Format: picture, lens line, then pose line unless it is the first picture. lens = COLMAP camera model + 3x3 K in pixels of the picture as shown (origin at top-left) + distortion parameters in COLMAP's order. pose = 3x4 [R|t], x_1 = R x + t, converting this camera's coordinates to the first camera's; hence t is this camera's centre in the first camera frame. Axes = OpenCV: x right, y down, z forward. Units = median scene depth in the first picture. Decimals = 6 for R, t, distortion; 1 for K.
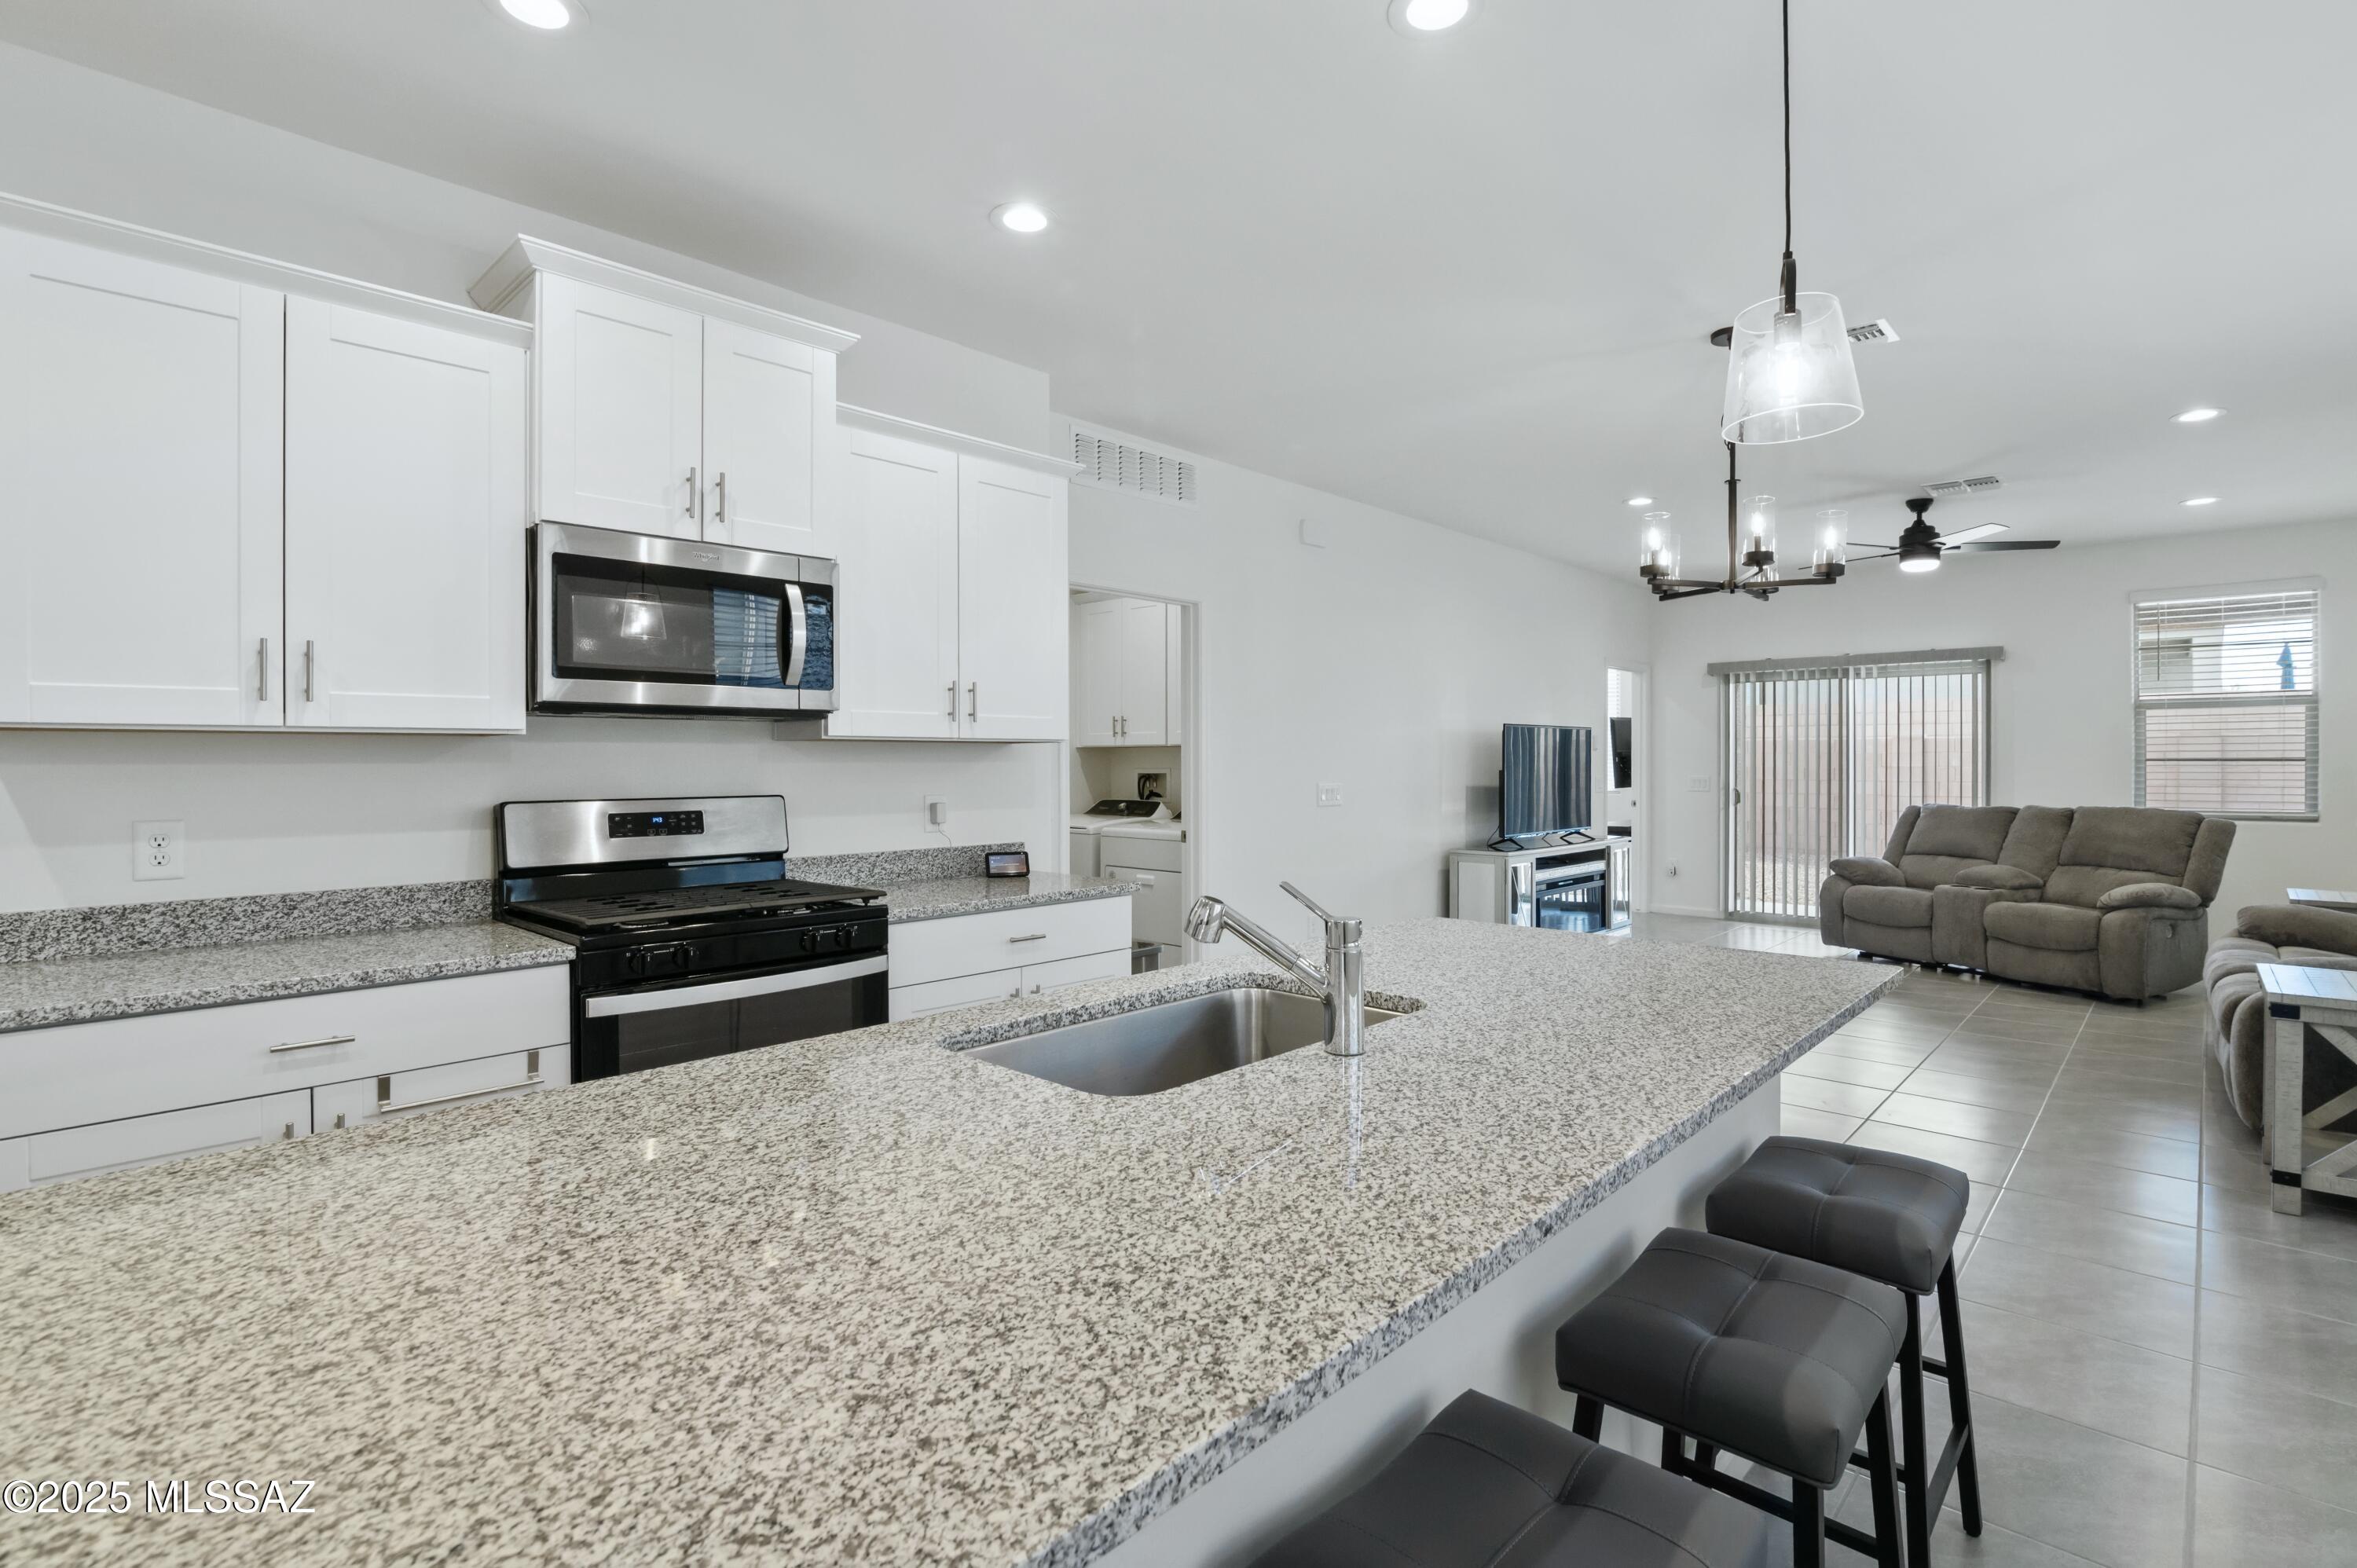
lens RADIAL K [[1105.4, 0, 1184.9], [0, 1105.4, 764.7], [0, 0, 1]] dist [-0.018247, 0.000167]
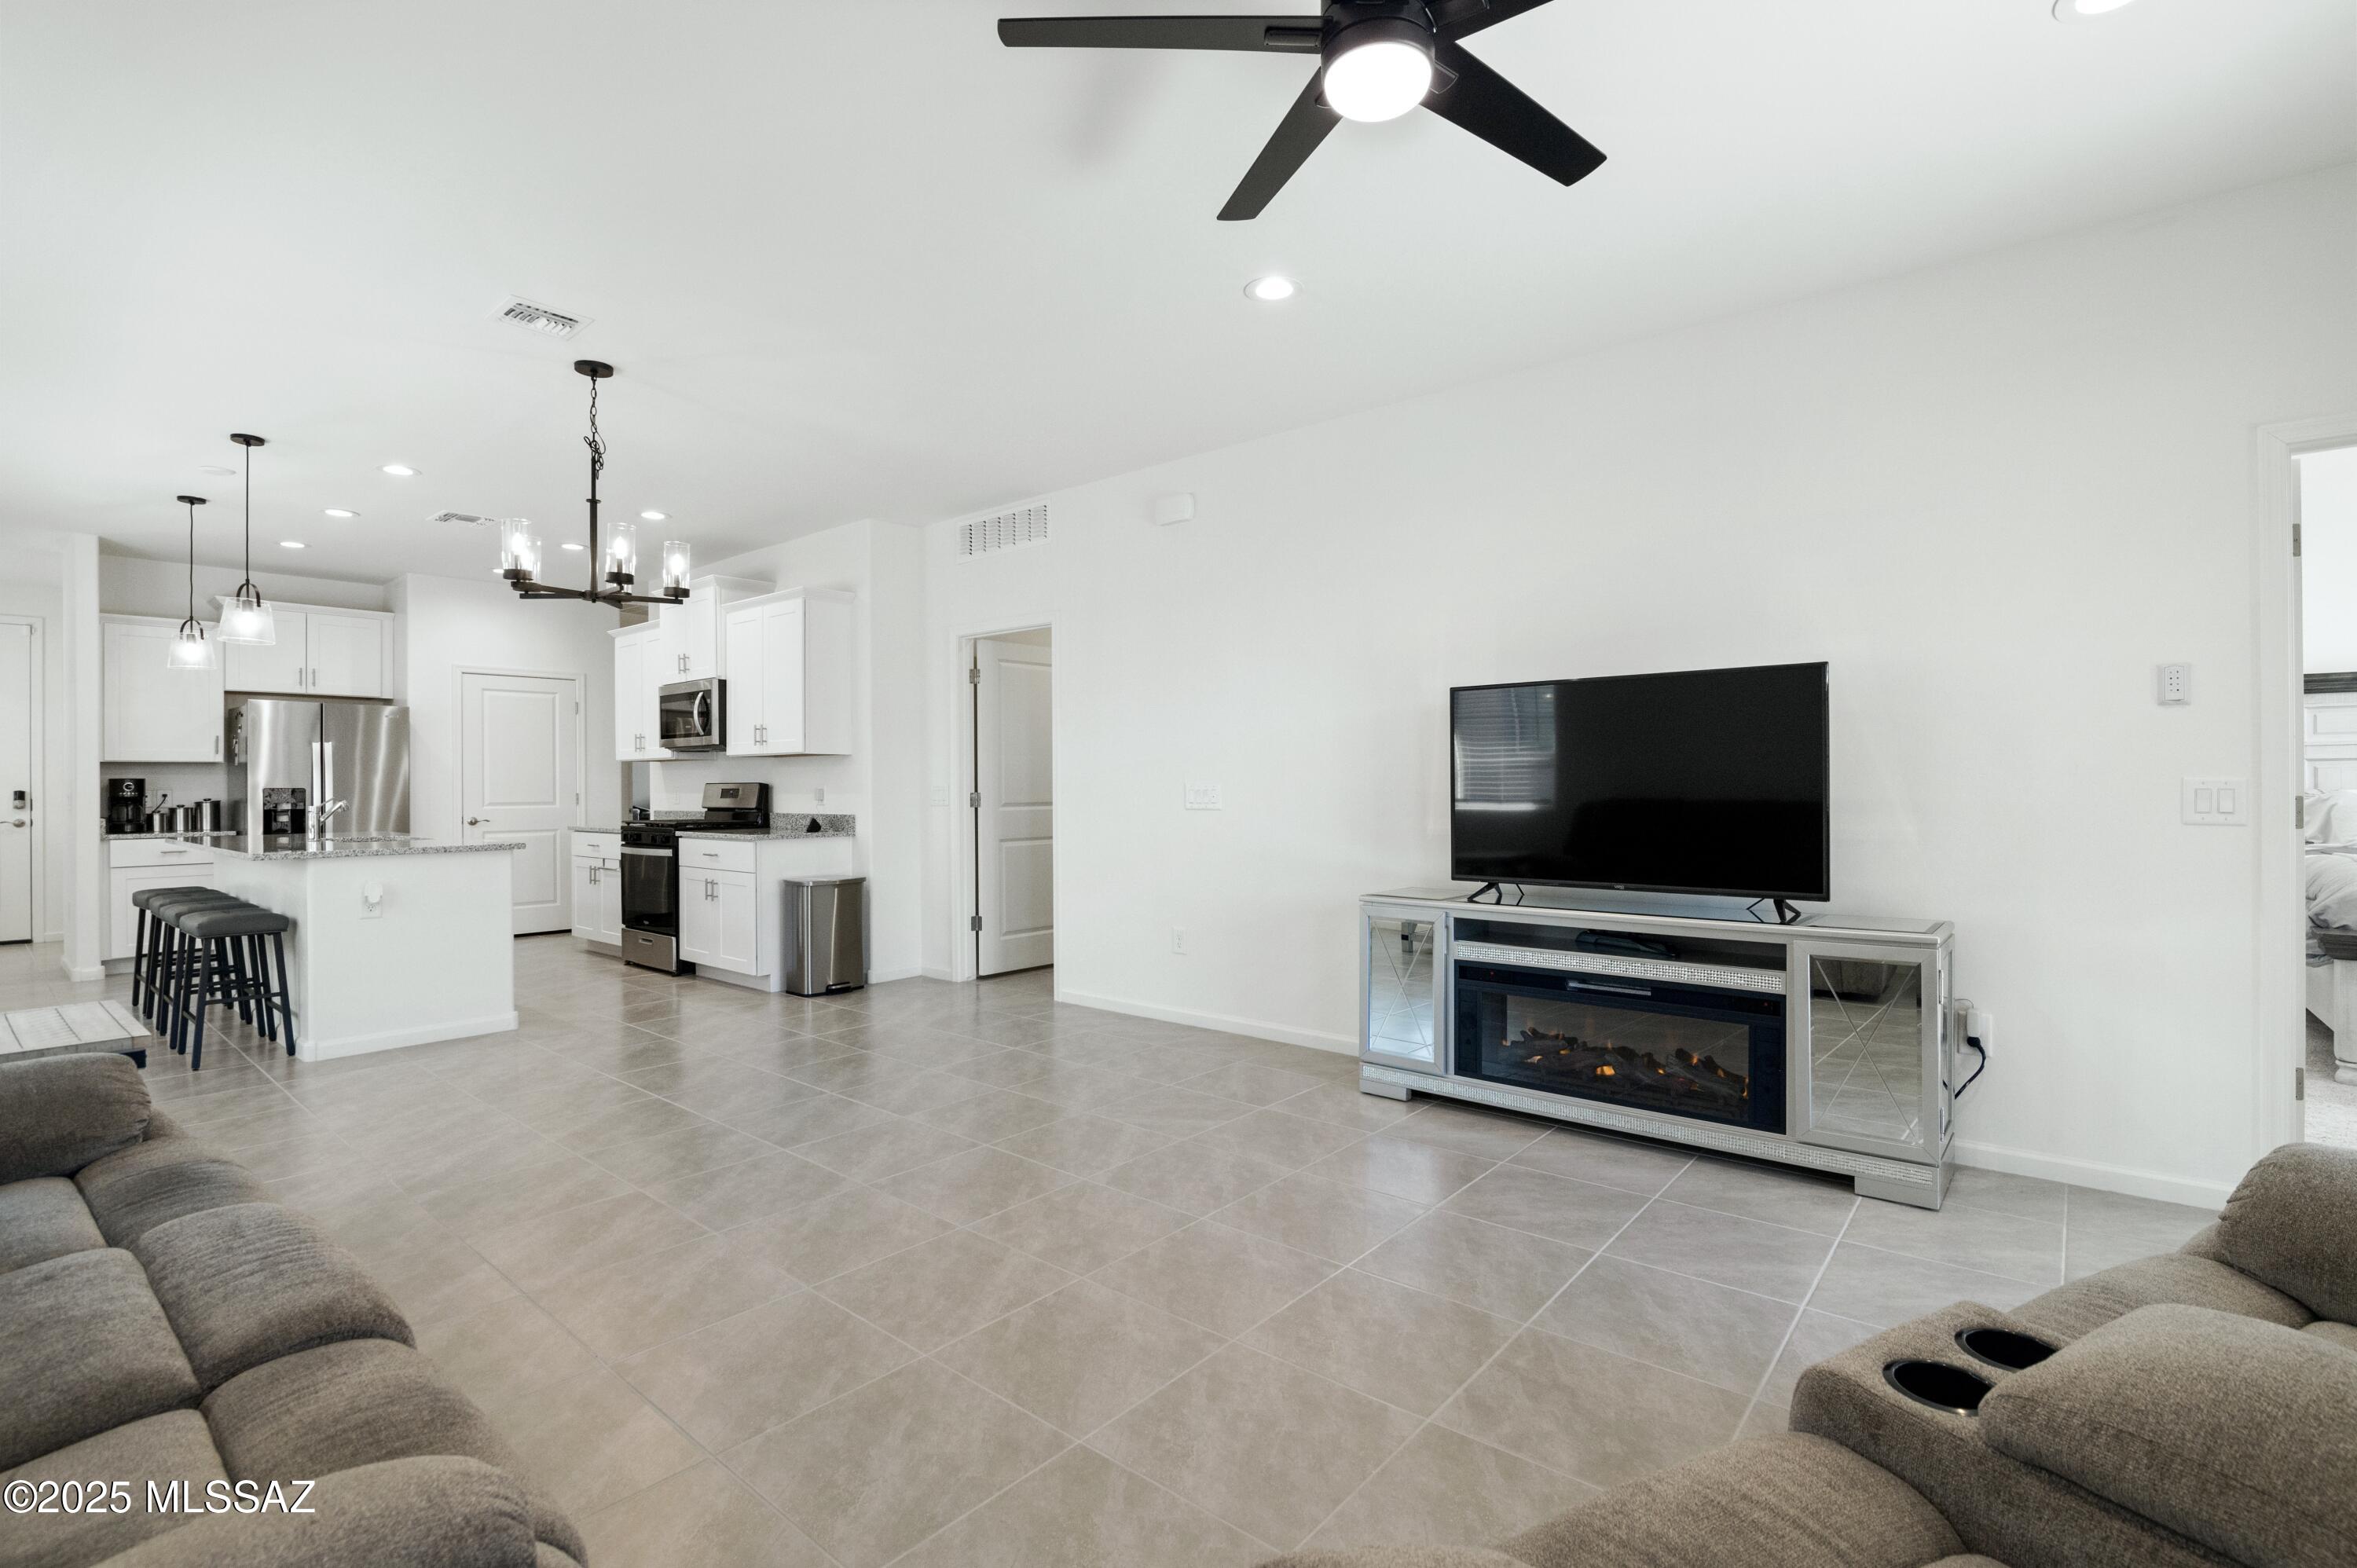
lens RADIAL K [[1072.8, 0, 1186.5], [0, 1072.8, 780.9], [0, 0, 1]] dist [-0.021937, 0.000631]
pose [[0.062990, -0.000886, -0.998014, 1.911461], [0.001989, 0.999998, -0.000762, 0.029207], [0.998012, -0.001937, 0.062992, 1.818466]]
